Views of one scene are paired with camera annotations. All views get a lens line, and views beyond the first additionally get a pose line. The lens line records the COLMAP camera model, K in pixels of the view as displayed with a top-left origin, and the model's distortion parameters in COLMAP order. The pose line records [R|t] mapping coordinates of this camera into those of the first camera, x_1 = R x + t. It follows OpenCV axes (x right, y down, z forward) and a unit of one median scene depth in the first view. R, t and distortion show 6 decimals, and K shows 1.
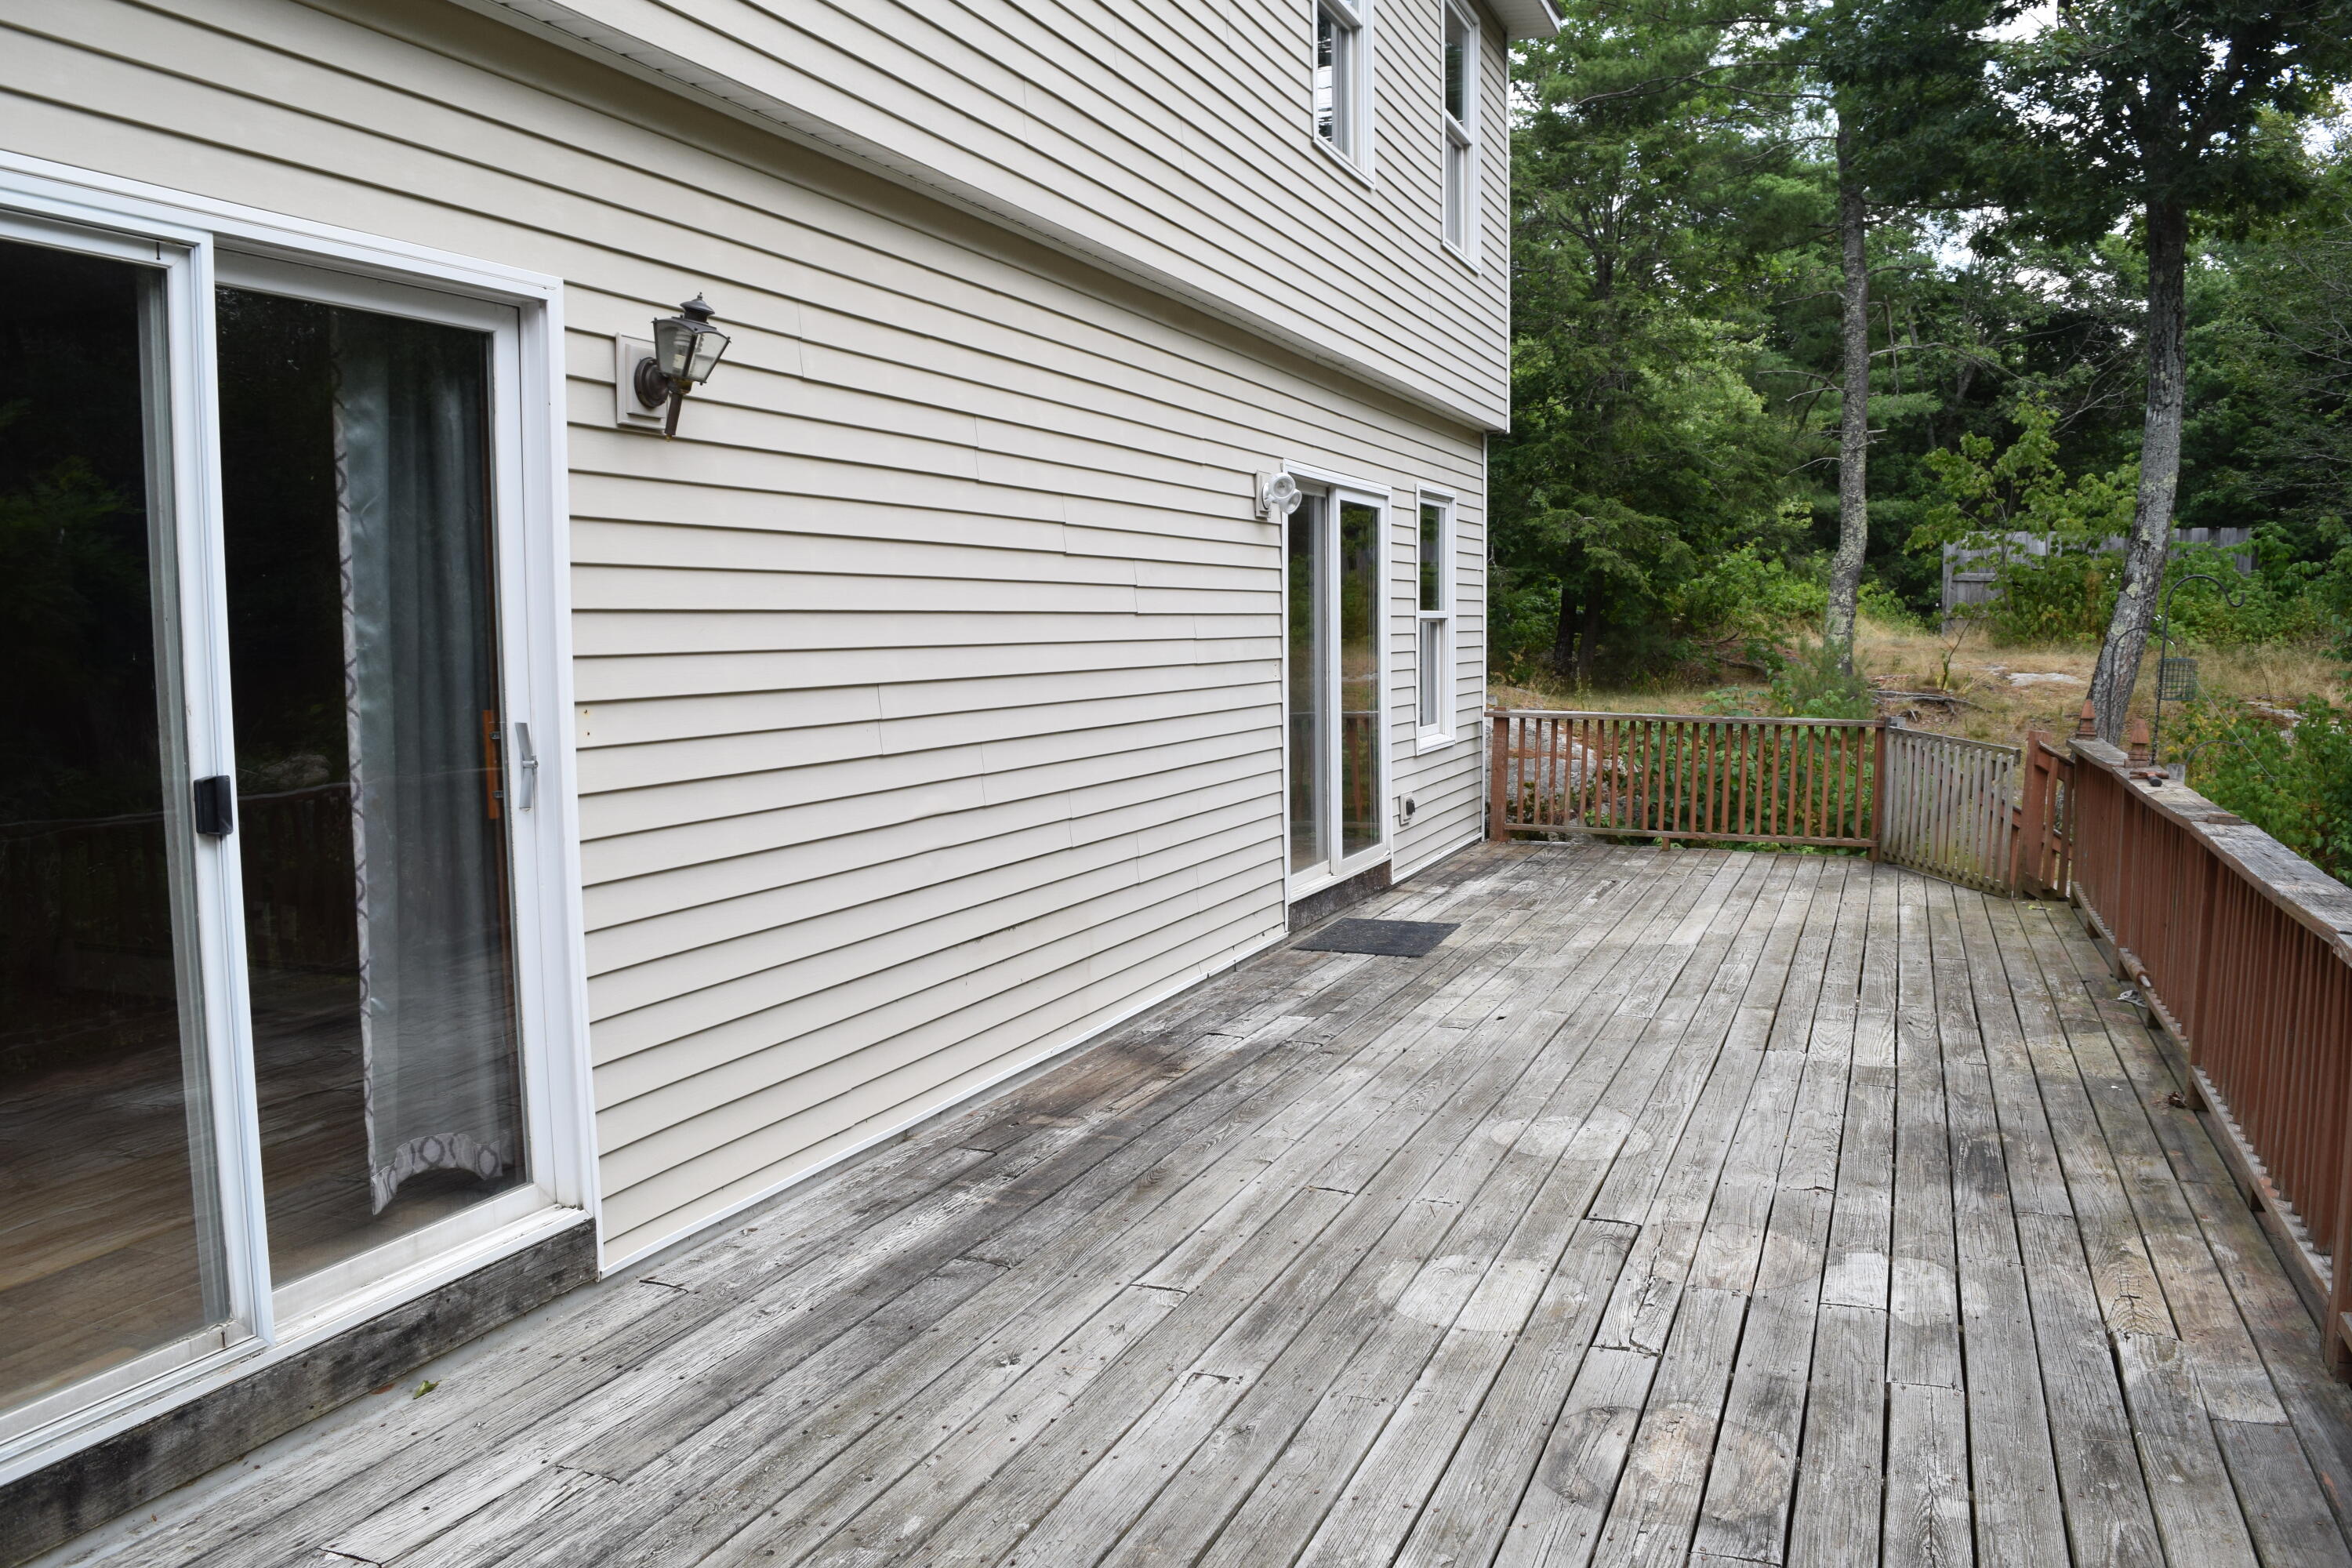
lens RADIAL K [[1864.8, 0, 1172.5], [0, 1864.8, 794.0], [0, 0, 1]] dist [-0.100428, 0.007322]
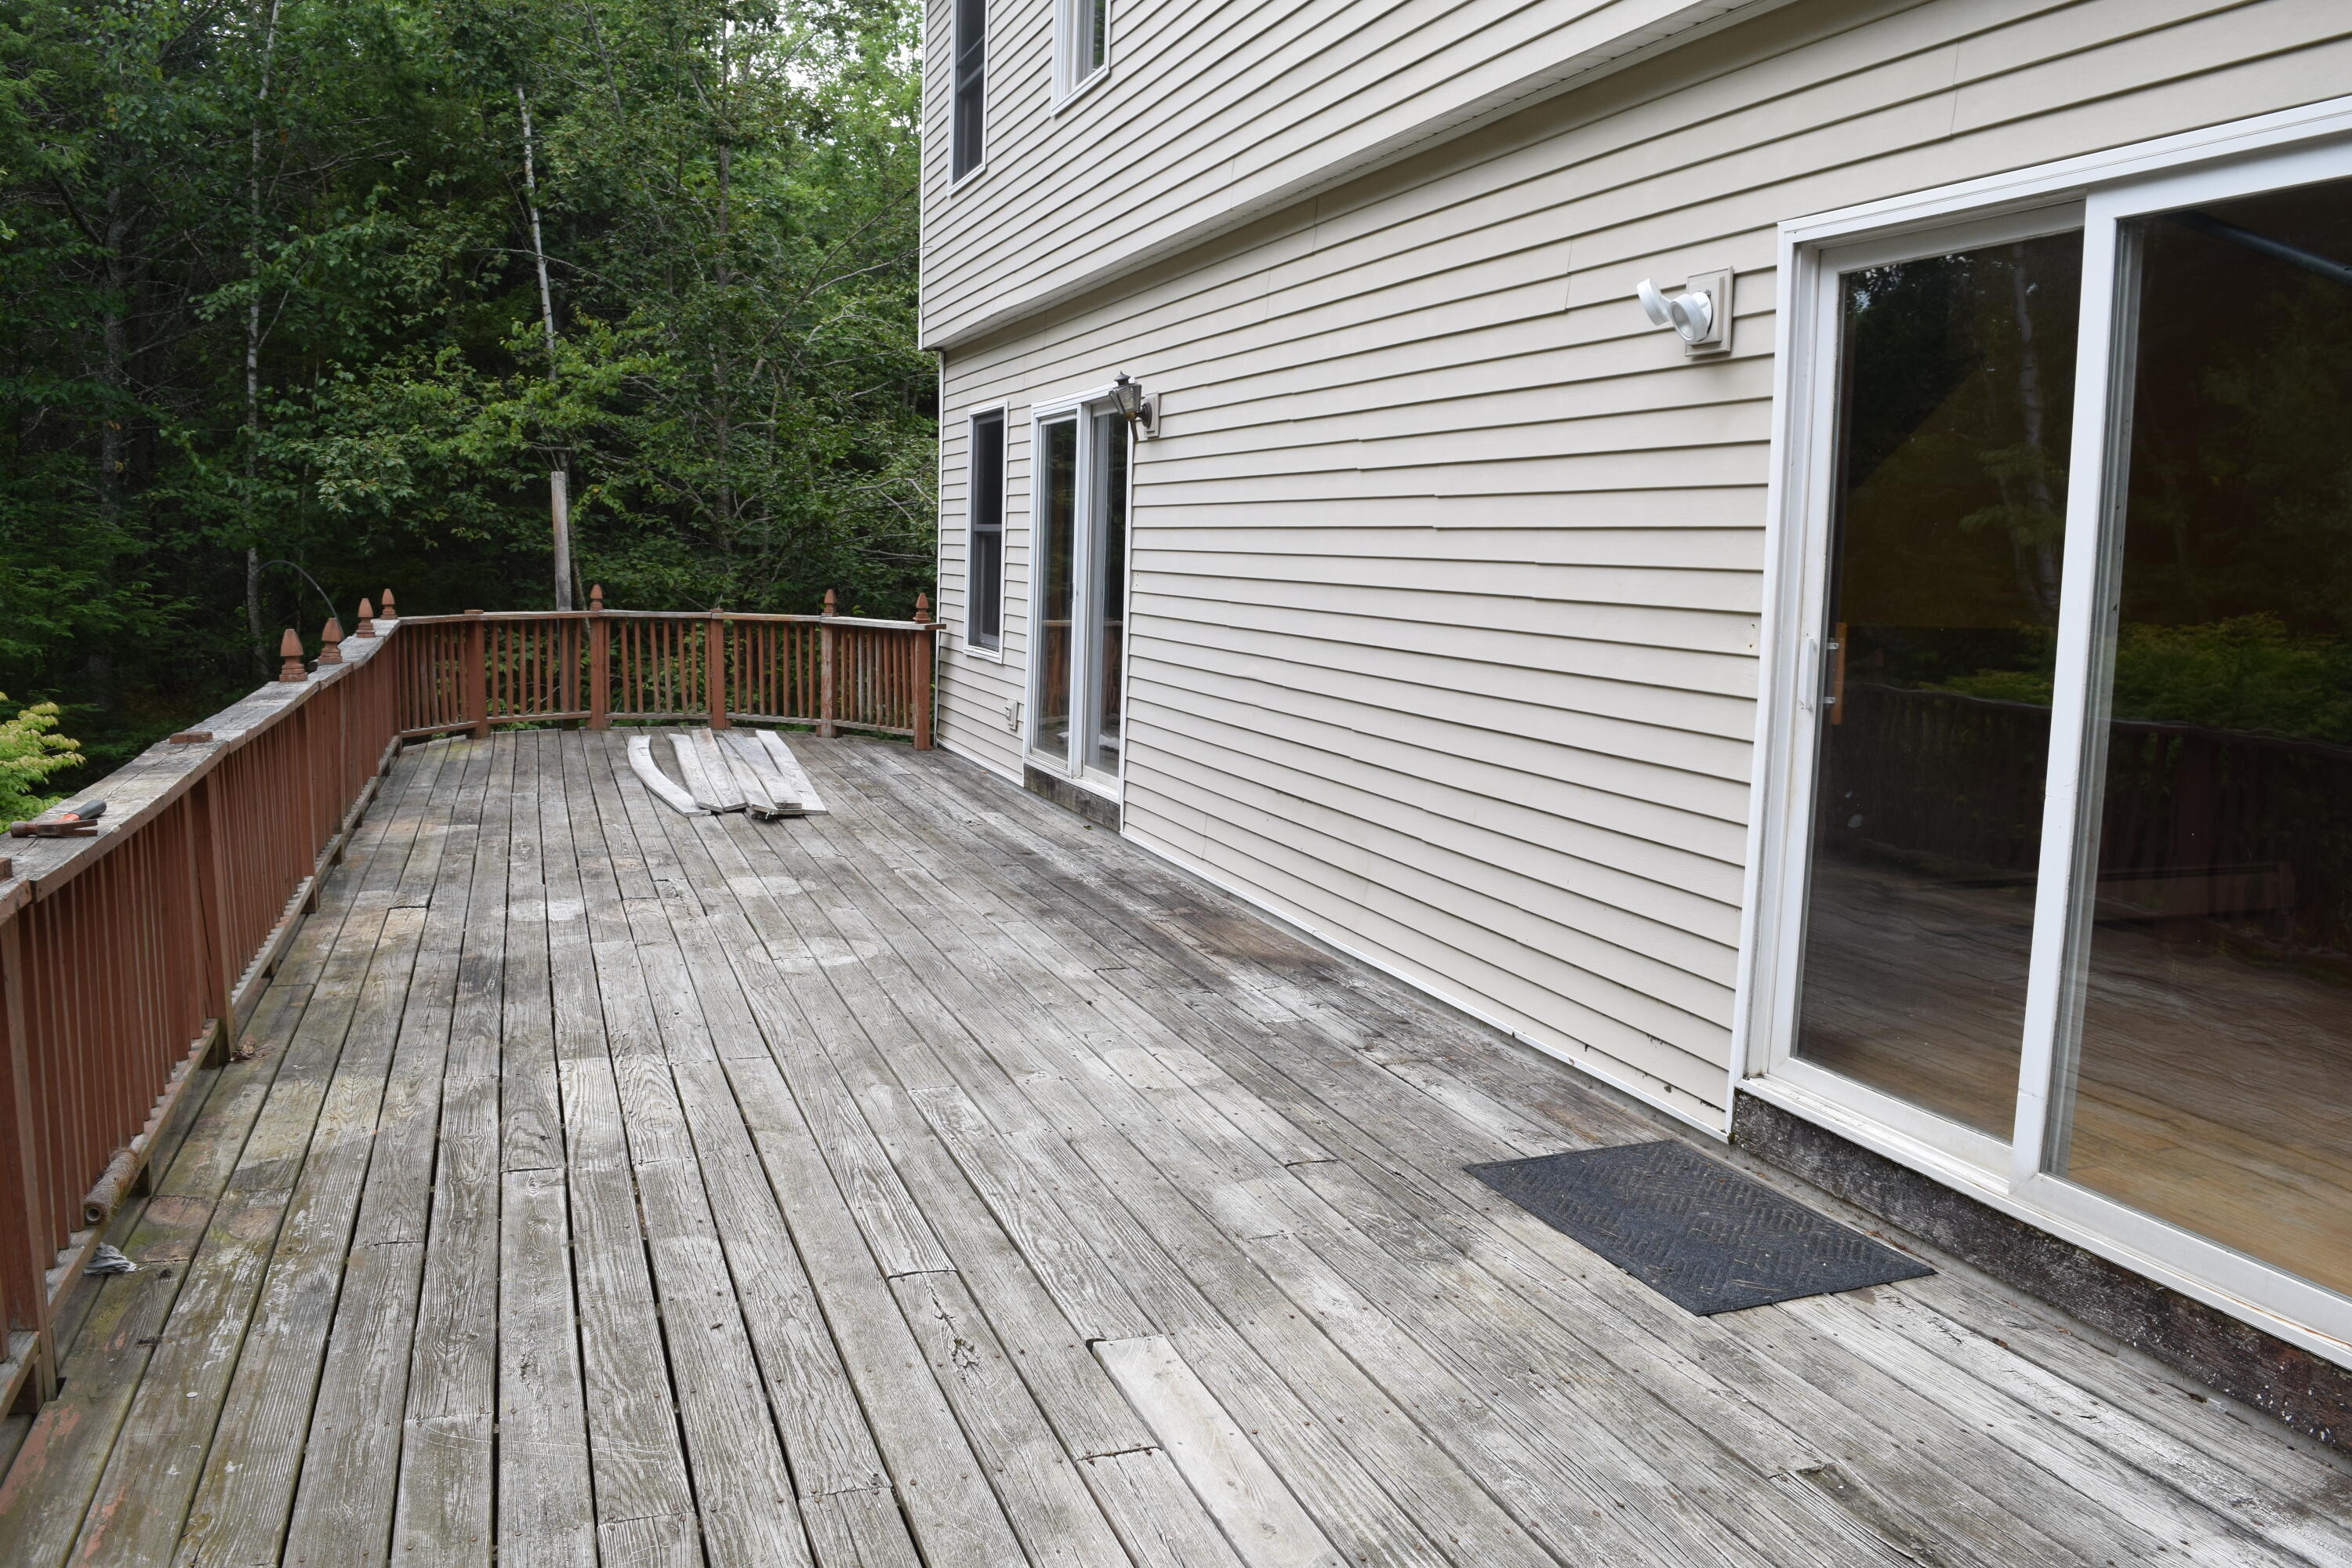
lens RADIAL K [[1864.8, 0, 1170.9], [0, 1864.8, 785.0], [0, 0, 1]] dist [-0.100428, 0.007322]
pose [[-0.756655, 0.072898, -0.649738, 0.784218], [-0.075323, 0.977429, 0.197382, -0.172211], [0.649461, 0.198290, -0.734085, 1.933731]]
